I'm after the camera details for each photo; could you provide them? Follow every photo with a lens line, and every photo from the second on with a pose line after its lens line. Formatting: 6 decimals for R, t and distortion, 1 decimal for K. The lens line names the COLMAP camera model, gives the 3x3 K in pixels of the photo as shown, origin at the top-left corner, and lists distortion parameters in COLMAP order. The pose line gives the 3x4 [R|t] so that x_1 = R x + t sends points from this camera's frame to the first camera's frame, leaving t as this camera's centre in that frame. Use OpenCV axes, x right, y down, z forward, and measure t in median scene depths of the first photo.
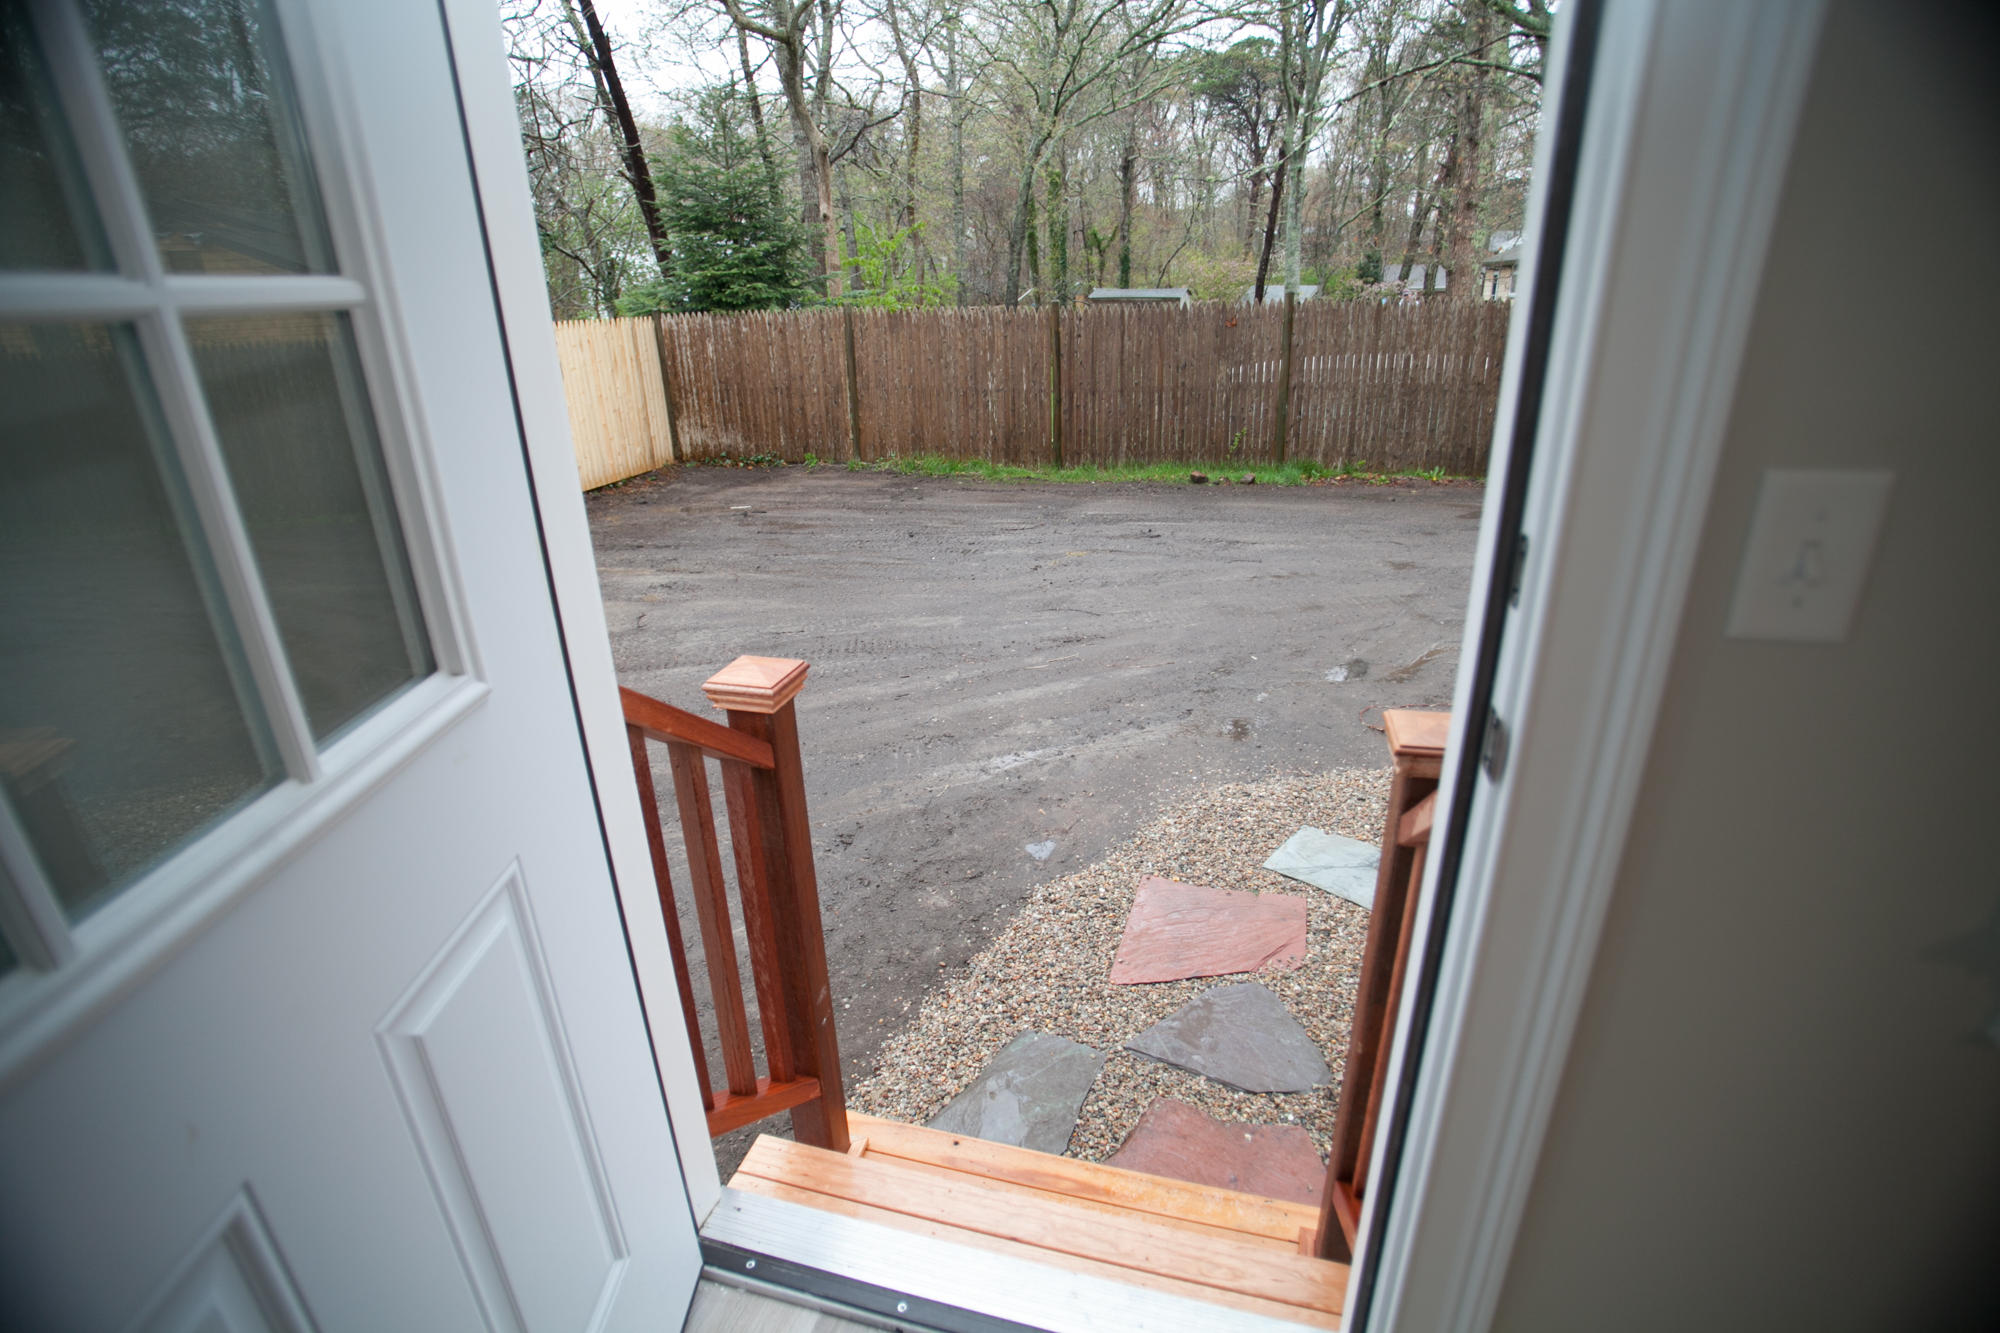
lens RADIAL K [[977.1, 0, 987.0], [0, 977.1, 672.9], [0, 0, 1]] dist [-0.089701, 0.039902]
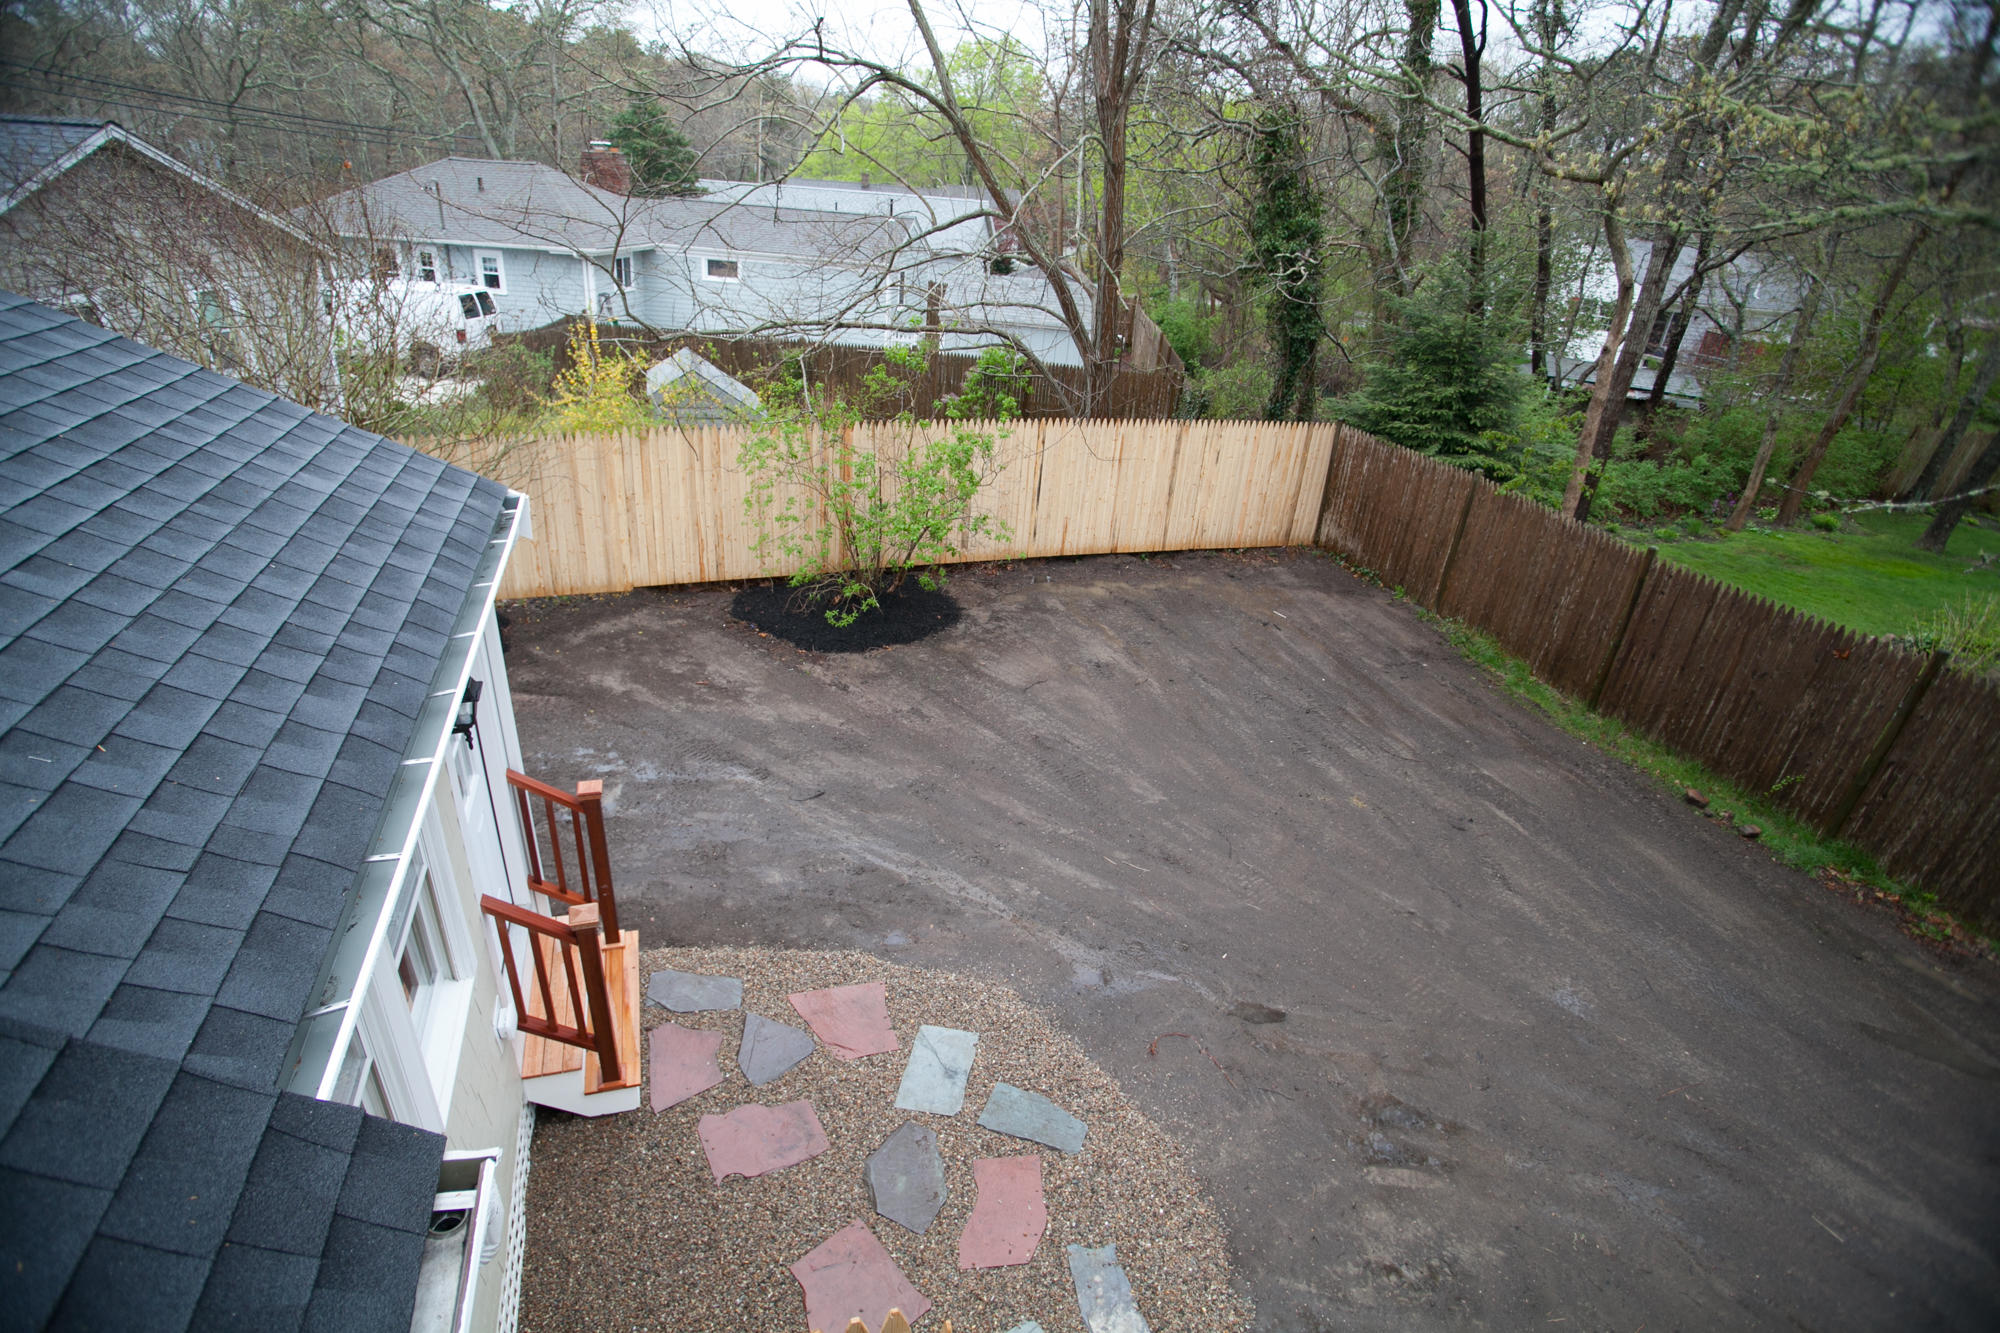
lens RADIAL K [[977.1, 0, 987.0], [0, 977.1, 672.9], [0, 0, 1]] dist [-0.089701, 0.039902]
pose [[0.553751, 0.445183, -0.703684, 0.376157], [-0.392567, 0.884847, 0.250871, -0.241538], [0.734337, 0.137323, 0.664750, -0.034311]]
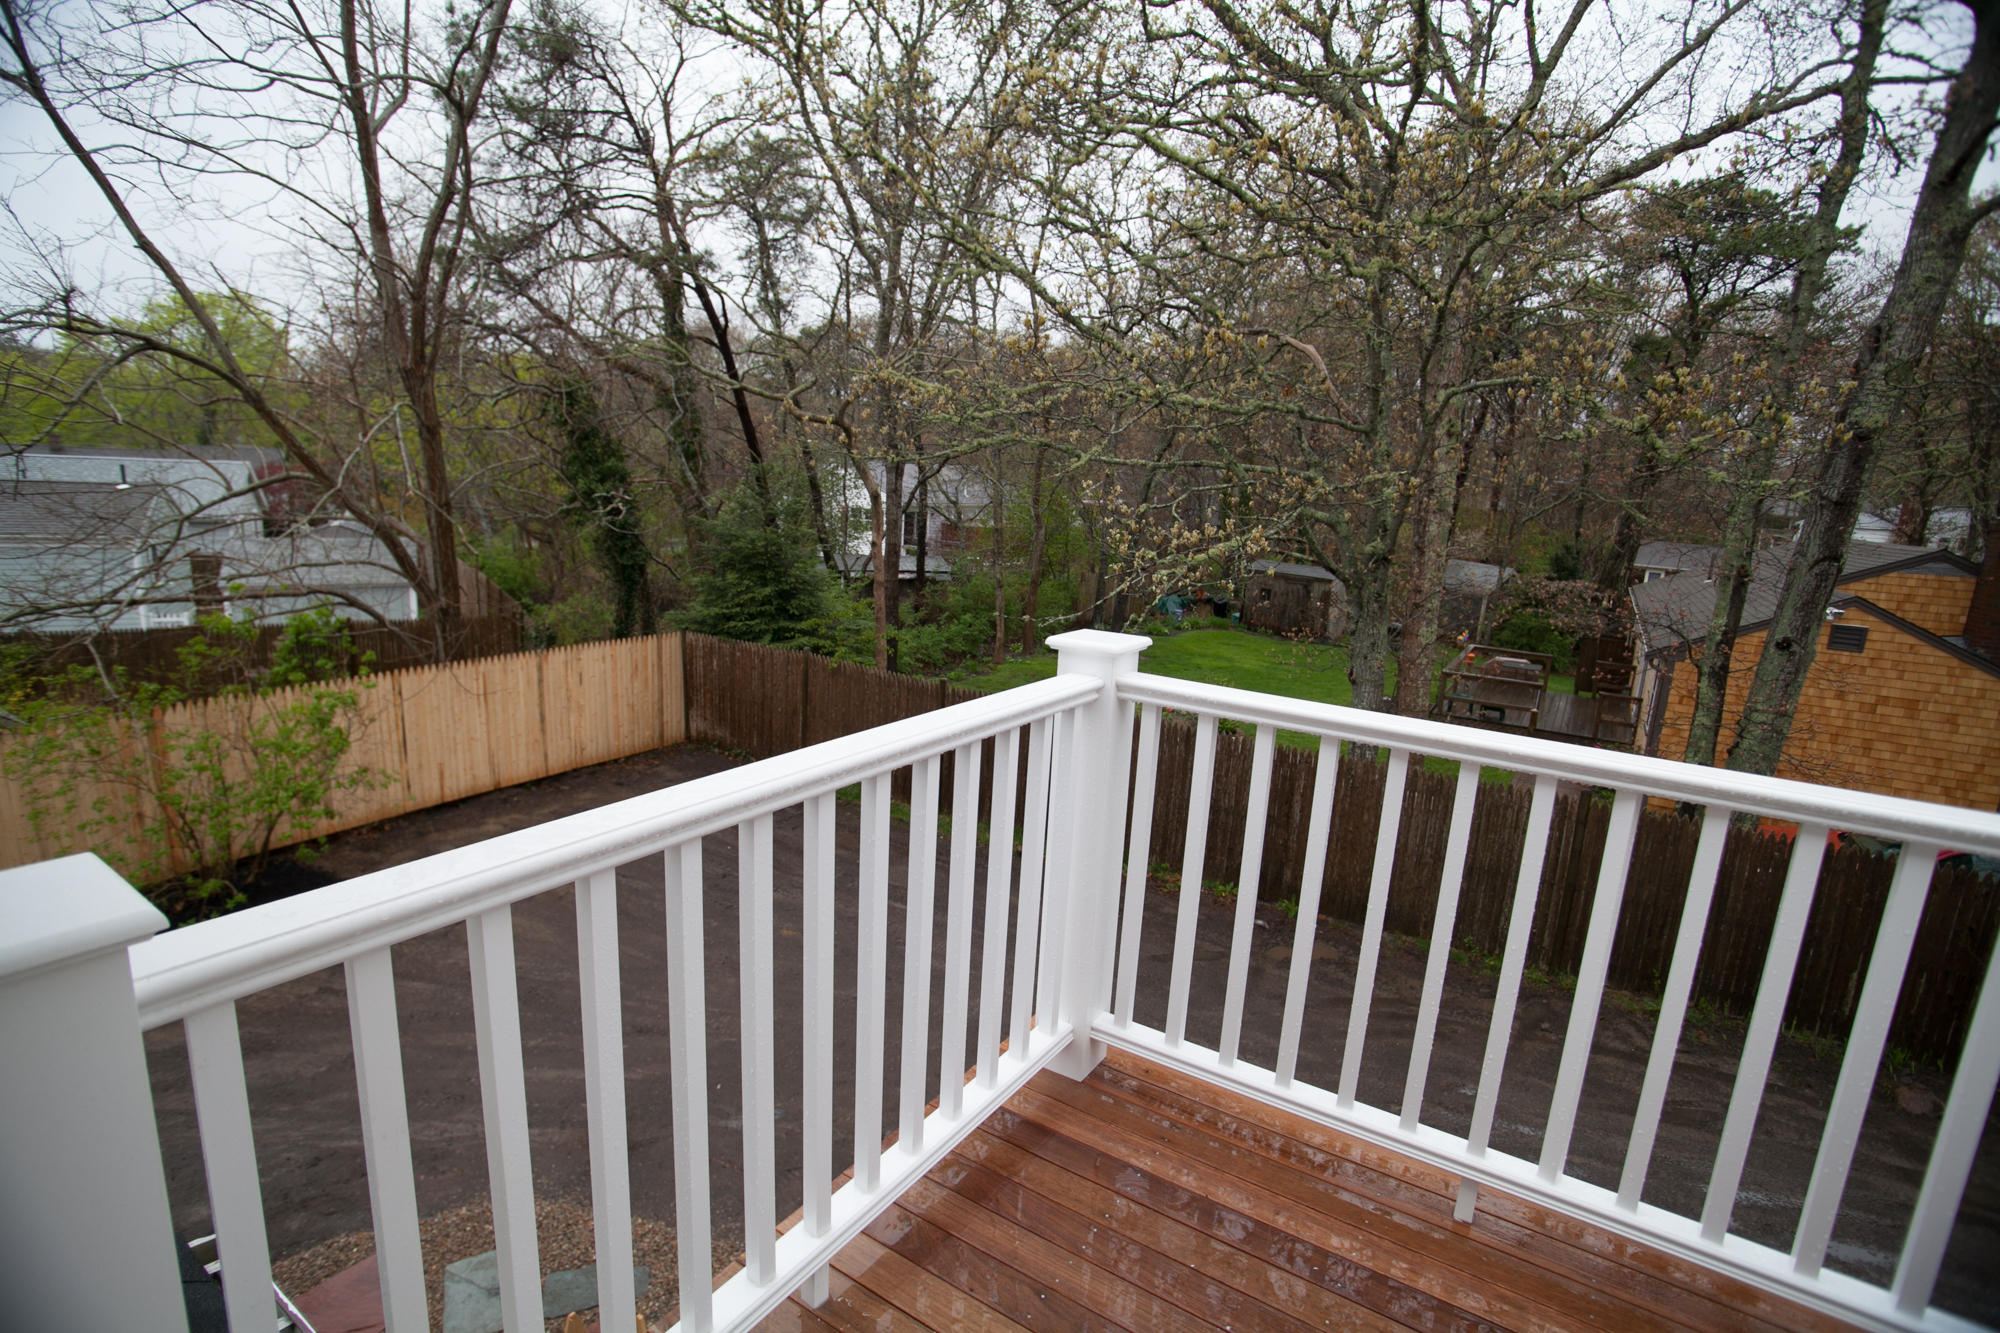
lens RADIAL K [[977.1, 0, 987.0], [0, 977.1, 672.9], [0, 0, 1]] dist [-0.089701, 0.039902]
pose [[0.950356, 0.139970, -0.277905, 0.431250], [-0.186479, 0.971161, -0.148567, -0.208861], [0.249095, 0.193015, 0.949050, -0.134619]]
